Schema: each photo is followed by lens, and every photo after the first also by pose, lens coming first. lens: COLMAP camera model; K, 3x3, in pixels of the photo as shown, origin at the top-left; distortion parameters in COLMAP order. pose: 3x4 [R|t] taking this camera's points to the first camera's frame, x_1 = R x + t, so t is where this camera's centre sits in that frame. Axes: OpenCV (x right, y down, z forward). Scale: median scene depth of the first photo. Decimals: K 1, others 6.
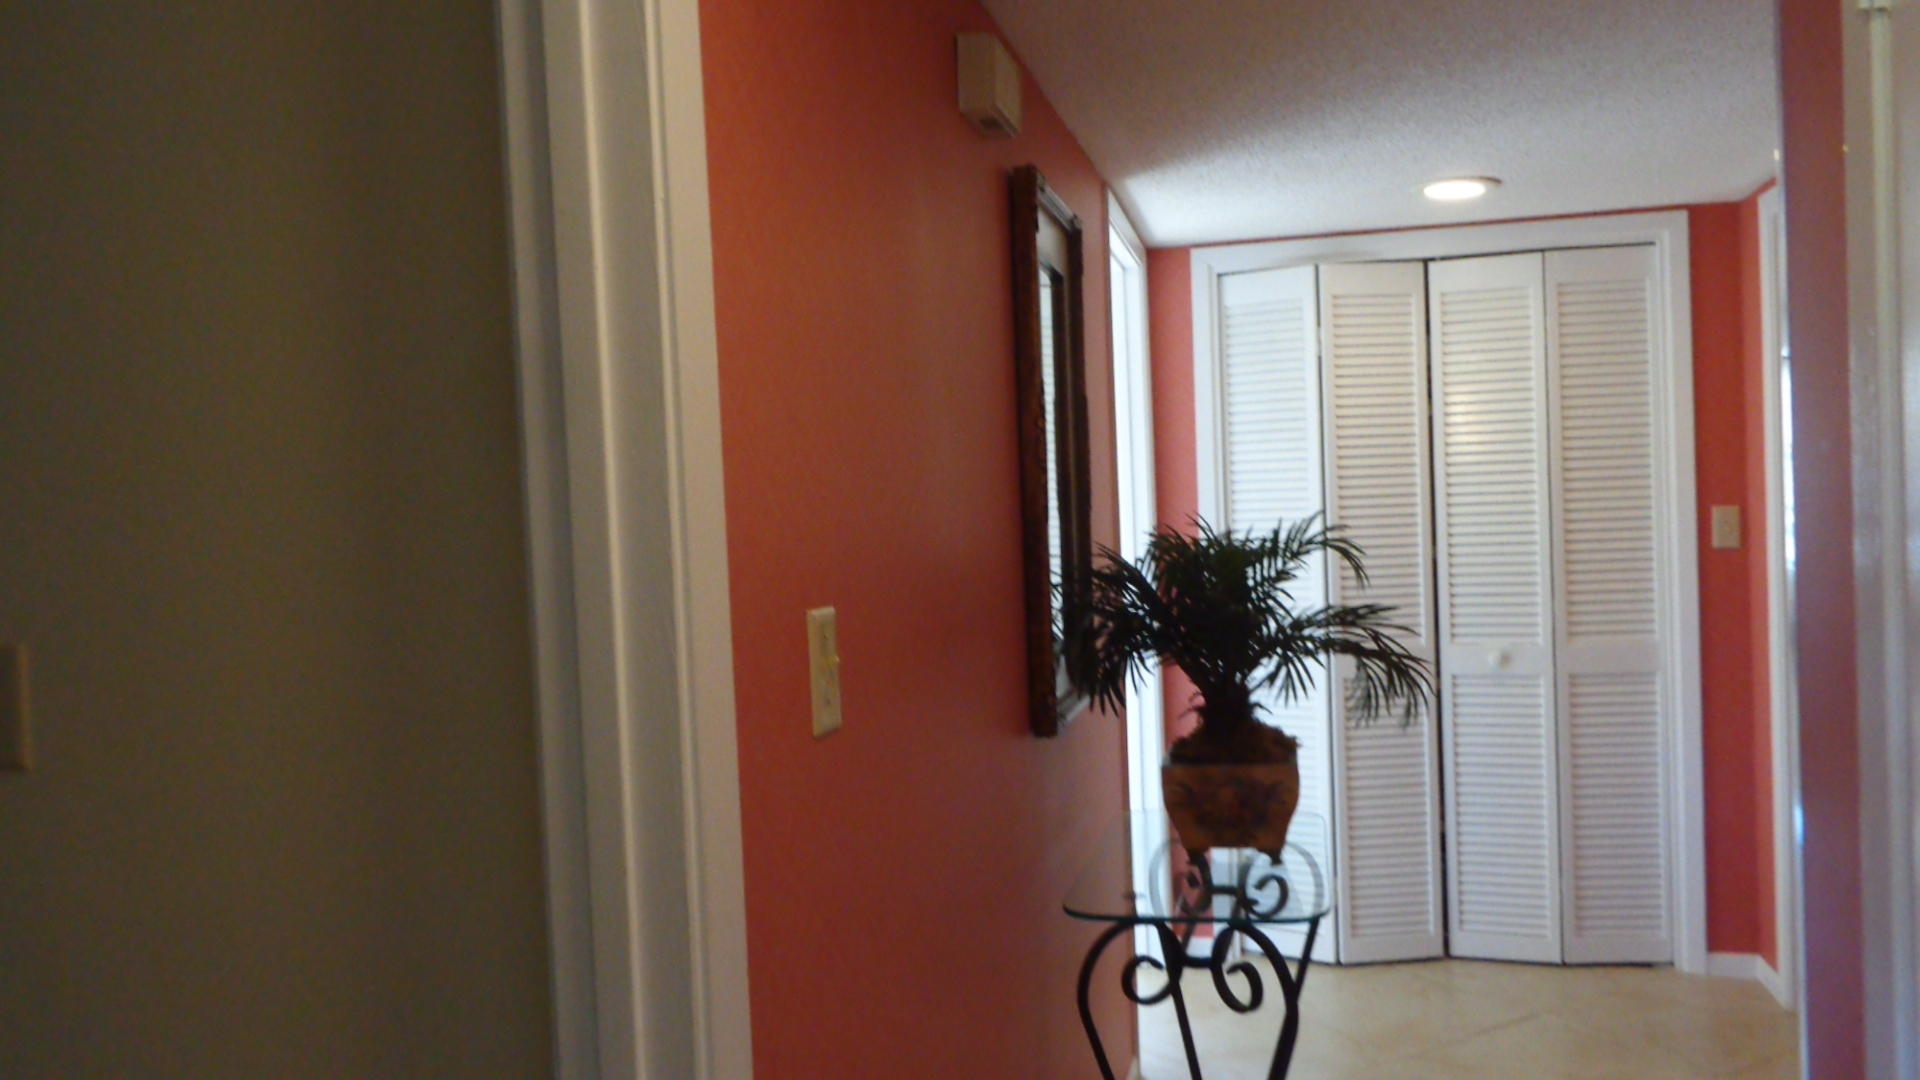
lens RADIAL K [[1444.1, 0, 965.7], [0, 1444.1, 534.6], [0, 0, 1]] dist [0.005526, -0.006594]
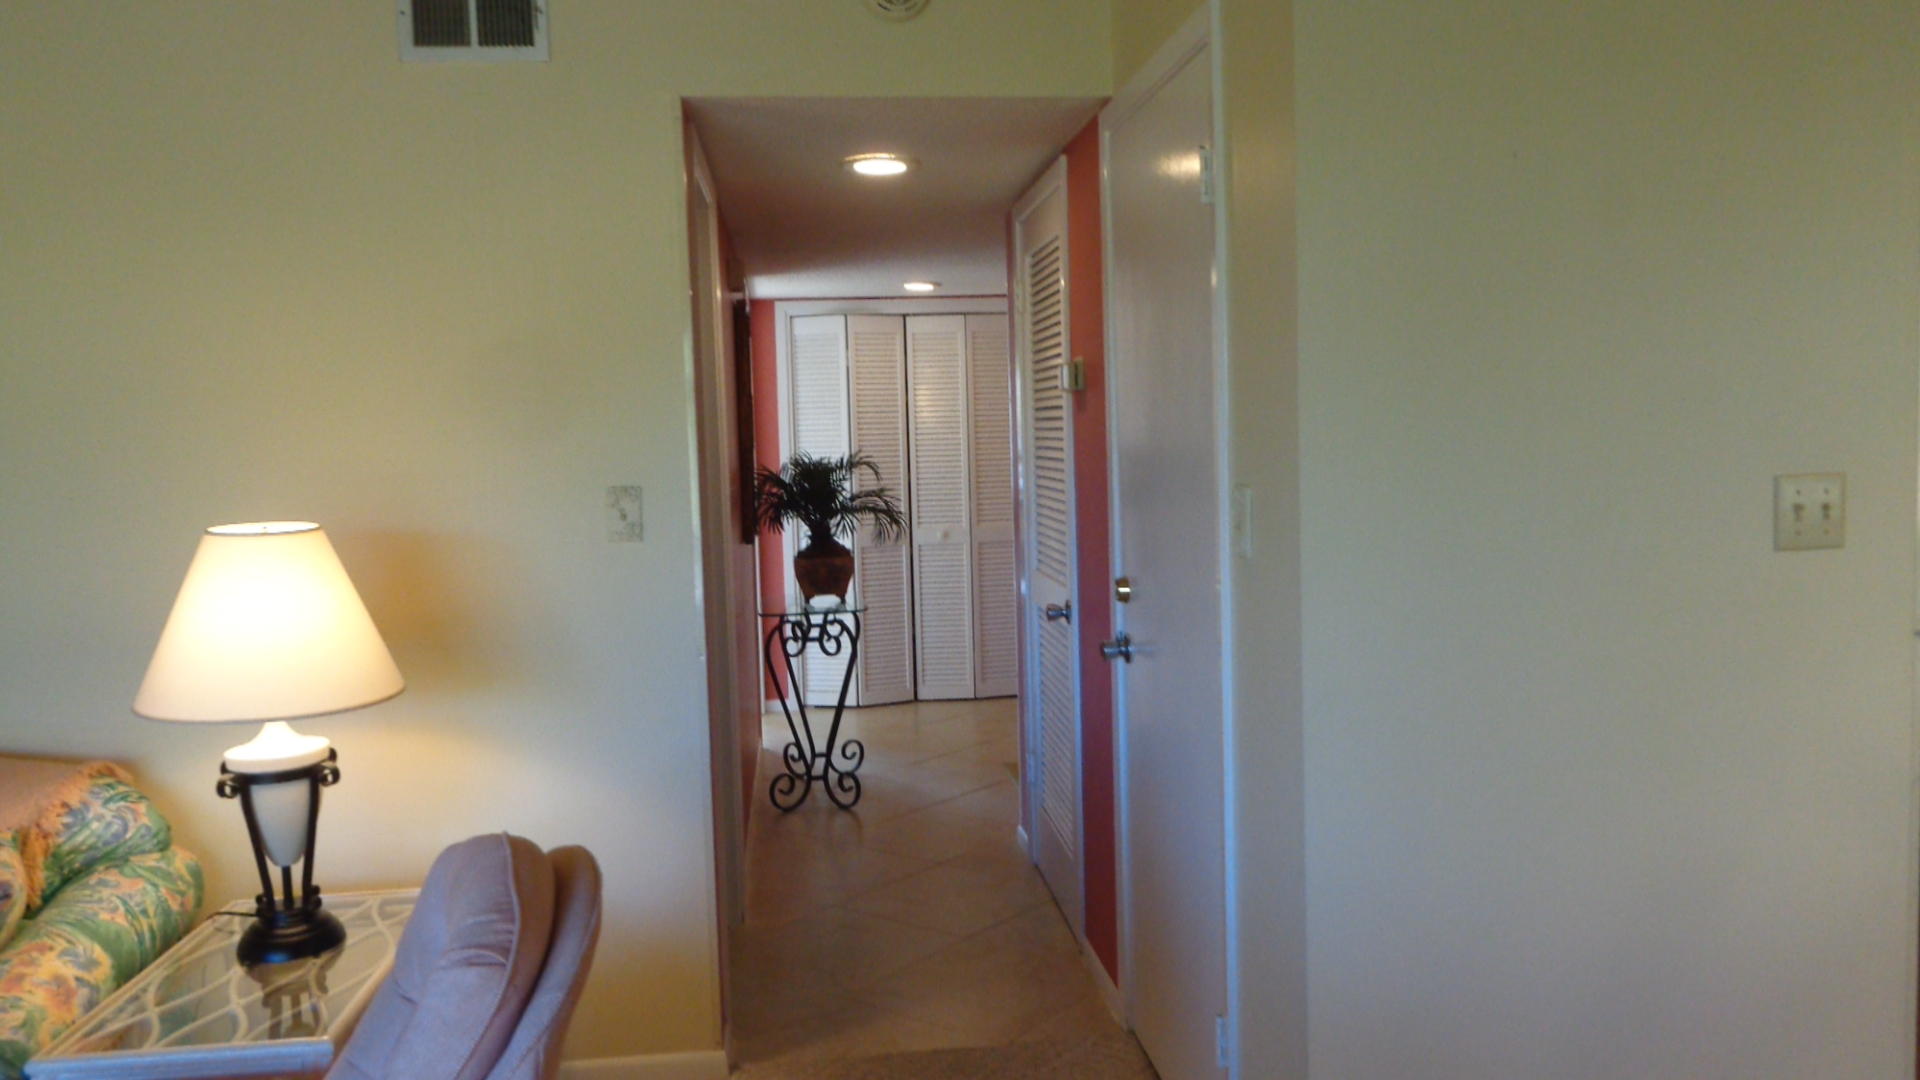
lens RADIAL K [[1444.1, 0, 965.7], [0, 1444.1, 534.6], [0, 0, 1]] dist [0.005526, -0.006594]
pose [[0.939132, -0.010251, 0.343404, -0.259061], [-0.000037, 0.999552, 0.029939, 0.033932], [-0.343557, -0.028129, 0.938710, -0.812131]]
